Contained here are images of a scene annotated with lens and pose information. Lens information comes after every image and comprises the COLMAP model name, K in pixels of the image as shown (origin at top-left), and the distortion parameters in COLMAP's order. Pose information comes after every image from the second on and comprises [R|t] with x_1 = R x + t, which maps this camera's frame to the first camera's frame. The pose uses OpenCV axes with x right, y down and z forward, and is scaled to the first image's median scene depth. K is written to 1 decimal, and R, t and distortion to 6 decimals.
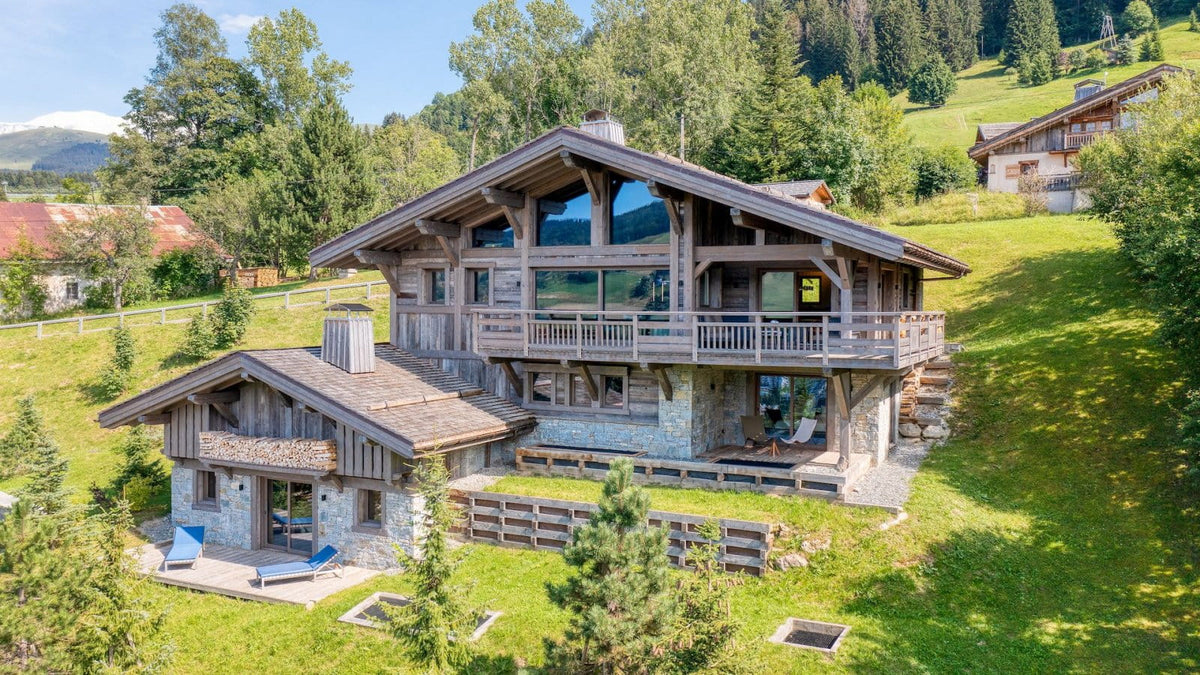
lens RADIAL K [[958.6, 0, 600.3], [0, 958.6, 335.4], [0, 0, 1]] dist [-0.004236, -0.002763]
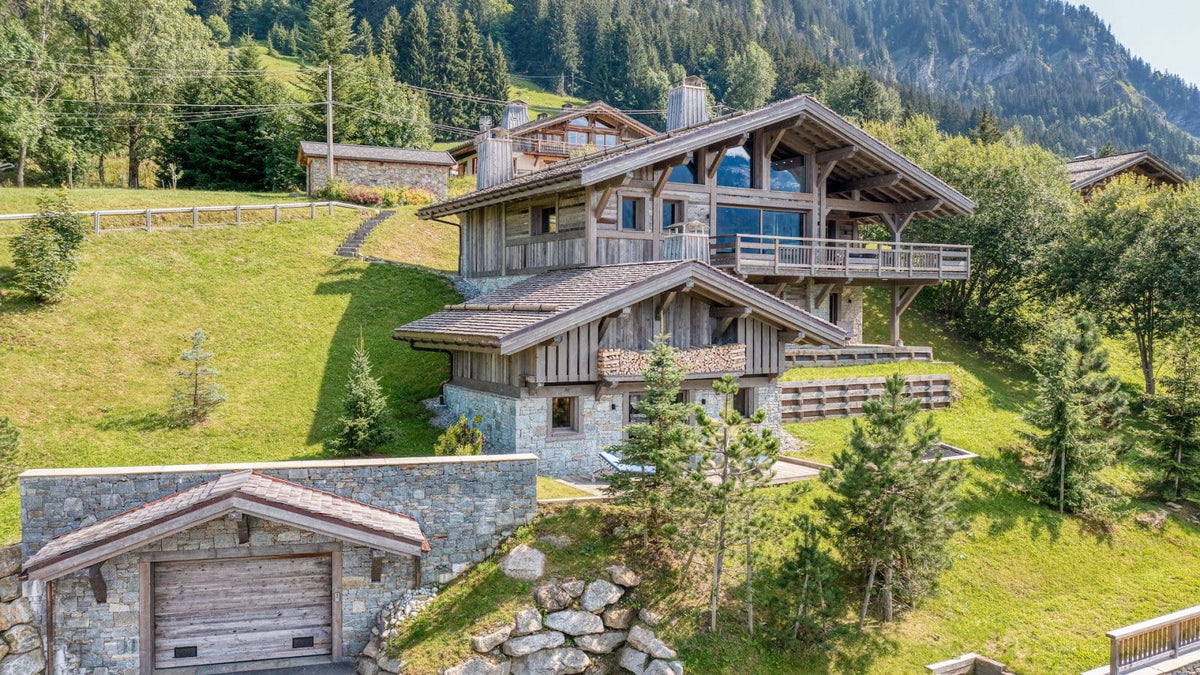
lens RADIAL K [[958.6, 0, 600.2], [0, 958.6, 334.2], [0, 0, 1]] dist [-0.004236, -0.002763]
pose [[0.545314, -0.027443, 0.837782, -1.161944], [0.028310, 0.999497, 0.014313, 0.070837], [-0.837754, 0.015912, 0.545817, 0.479581]]
